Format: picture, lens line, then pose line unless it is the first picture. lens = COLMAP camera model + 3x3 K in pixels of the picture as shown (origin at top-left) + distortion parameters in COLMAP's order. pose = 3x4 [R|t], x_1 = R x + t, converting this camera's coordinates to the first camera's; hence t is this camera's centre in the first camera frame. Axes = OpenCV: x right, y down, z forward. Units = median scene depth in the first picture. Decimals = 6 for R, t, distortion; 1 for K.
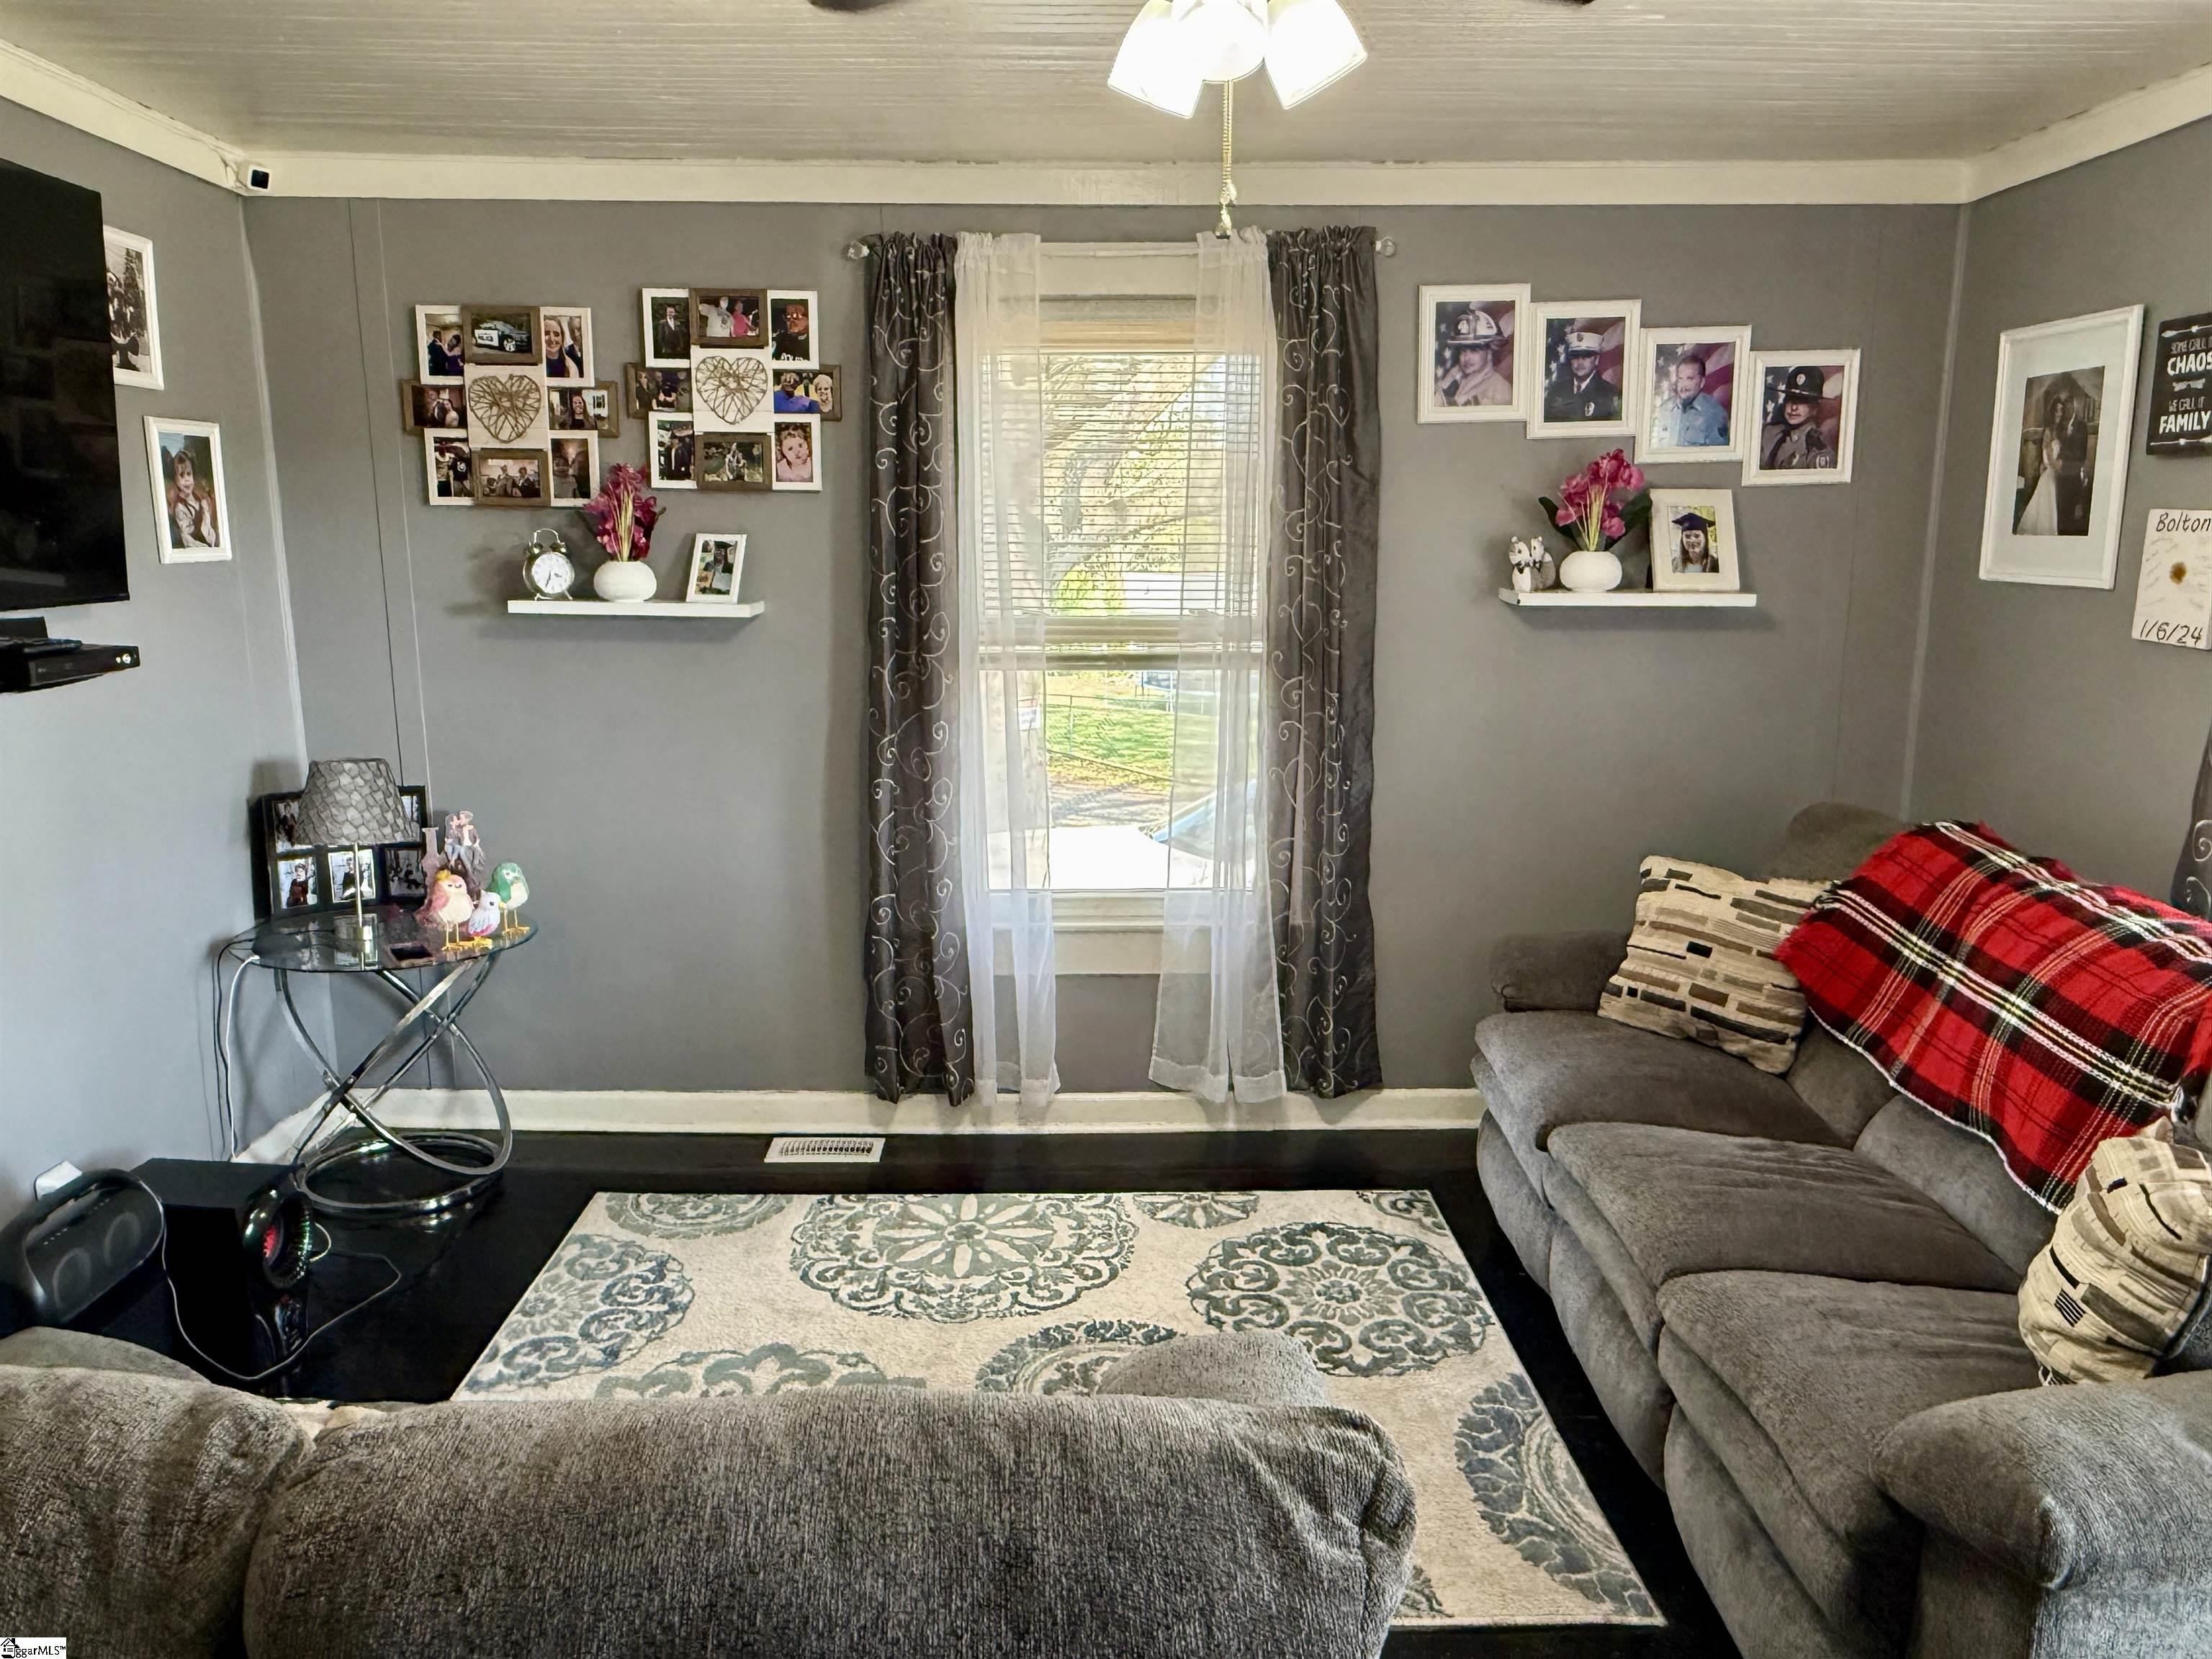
lens RADIAL K [[1546.9, 0, 1091.2], [0, 1546.9, 837.7], [0, 0, 1]] dist [0.006073, 0.000367]
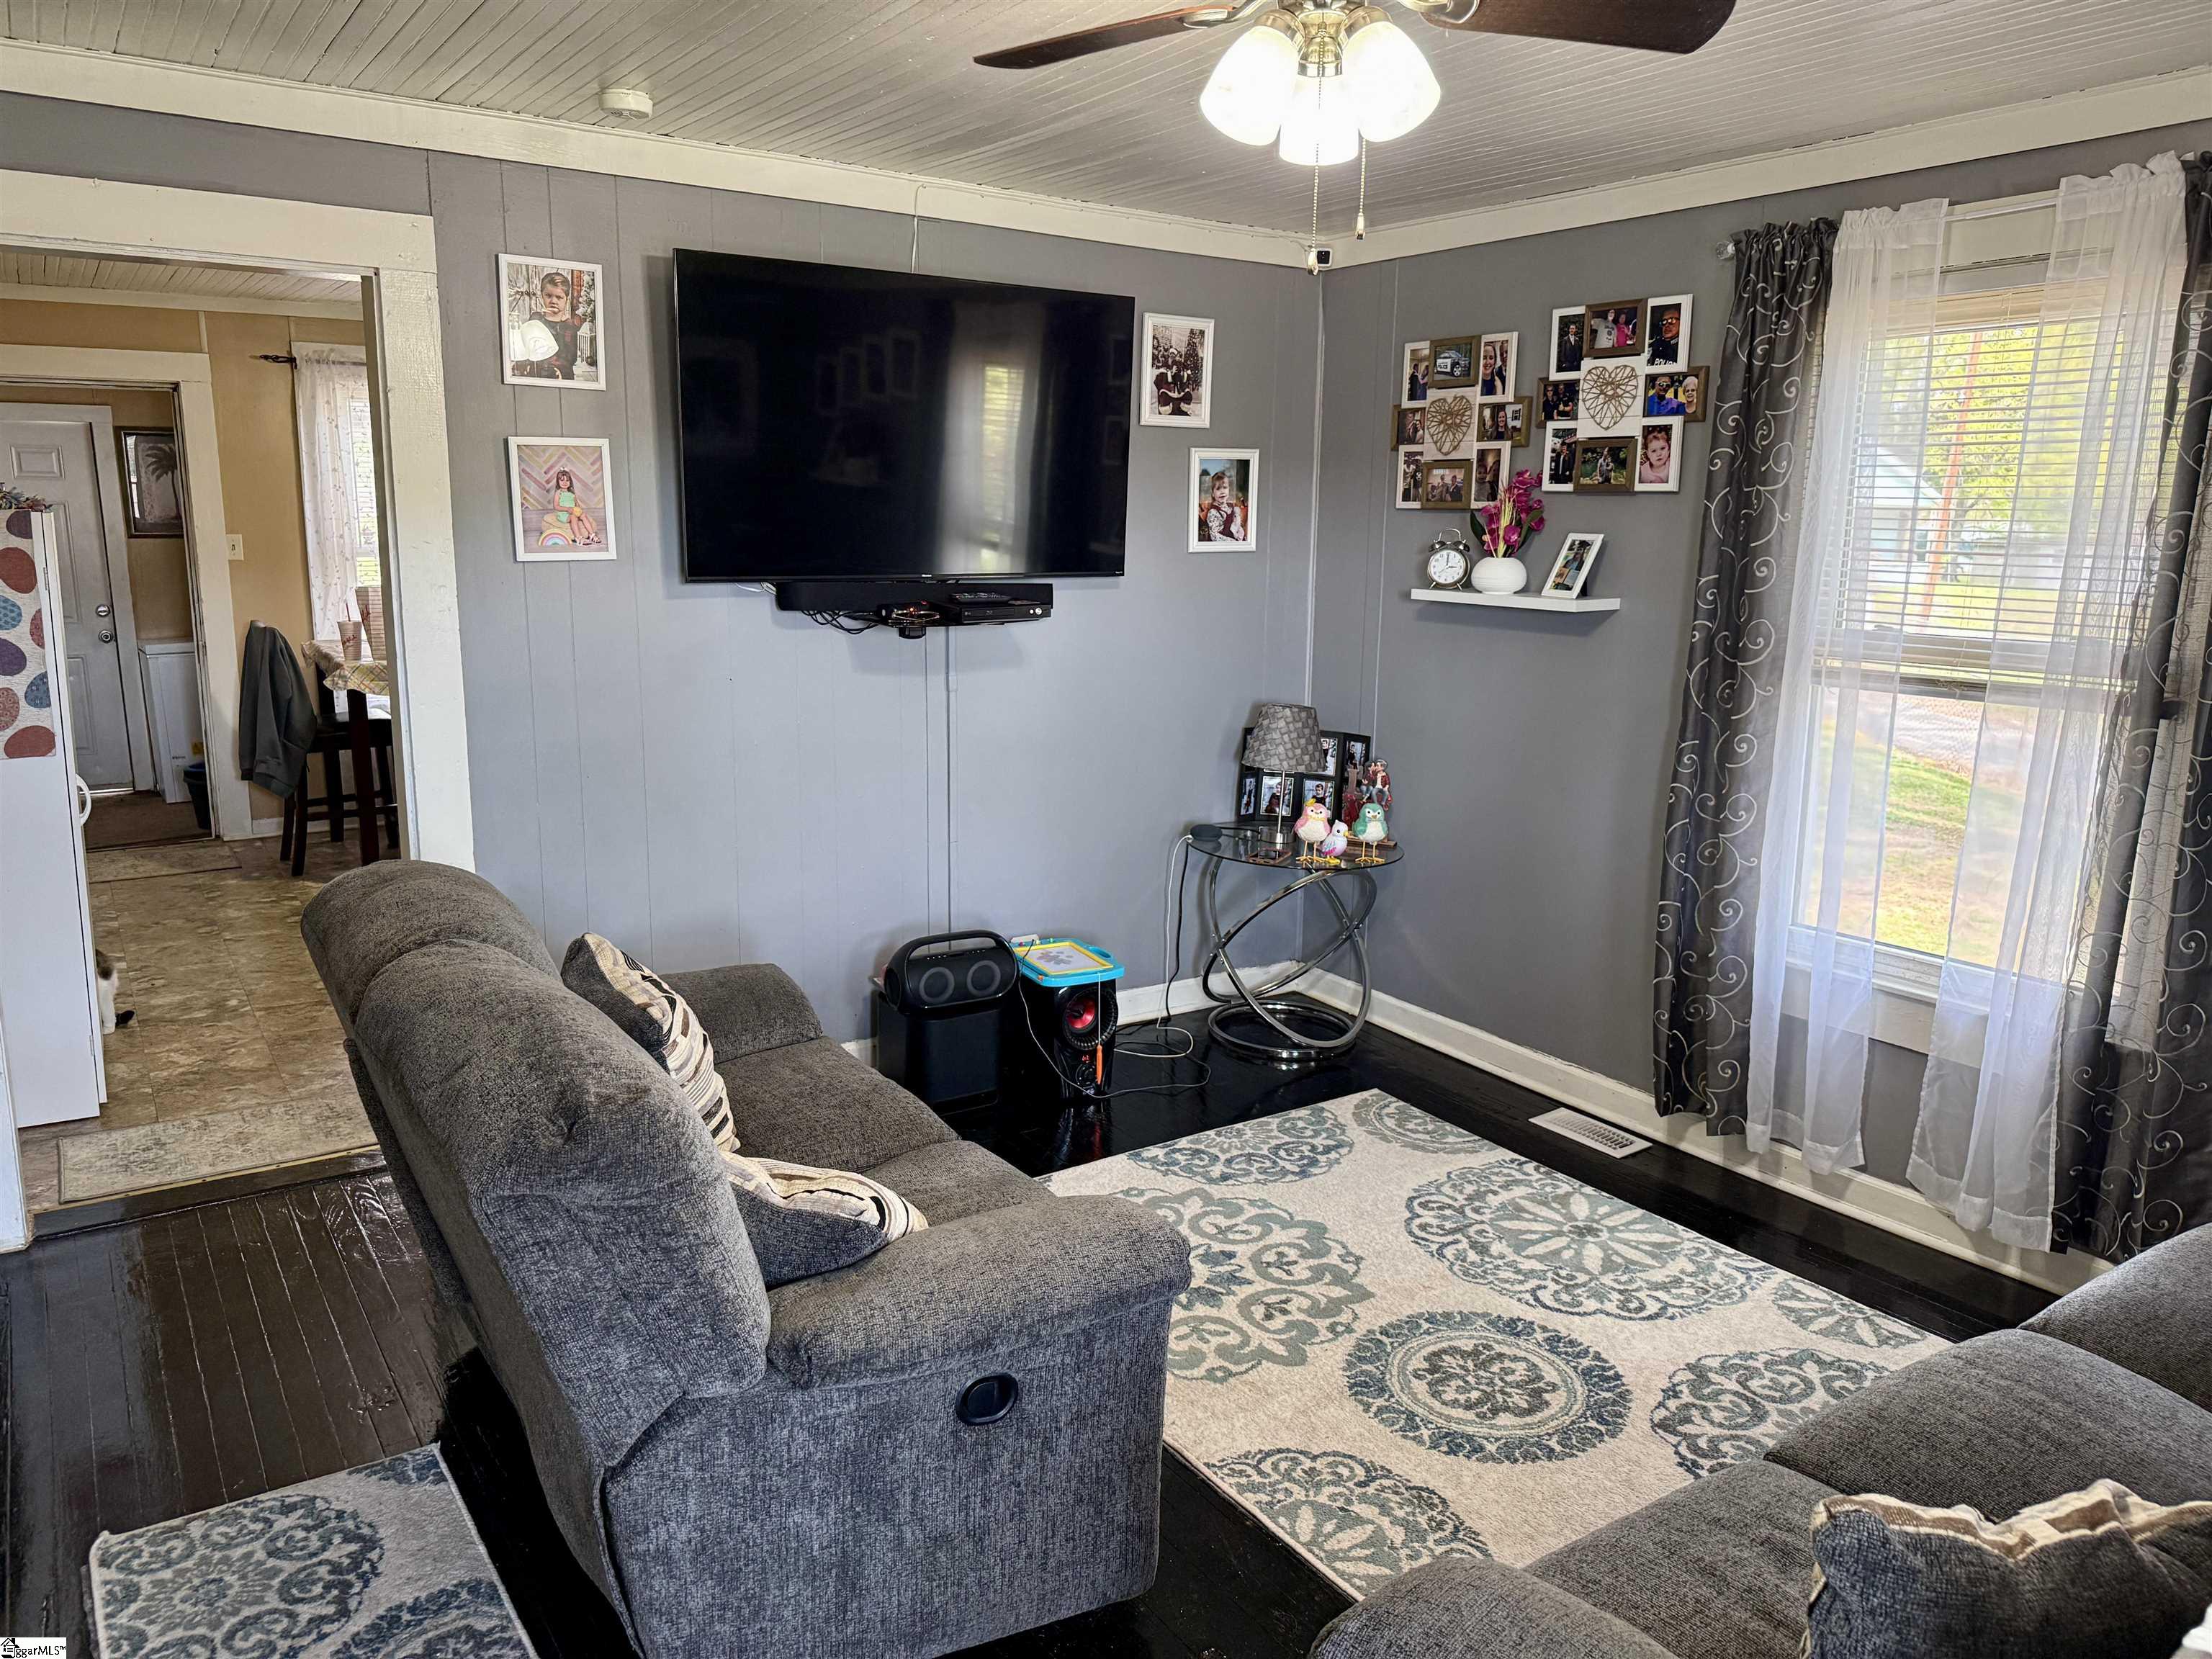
lens RADIAL K [[1540.5, 0, 1097.0], [0, 1540.5, 833.0], [0, 0, 1]] dist [0.200182, -0.411879]
pose [[0.549062, 0.173402, -0.817596, 0.506902], [-0.171180, 0.980834, 0.093066, -0.037357], [0.818064, 0.088857, 0.568222, 0.128549]]
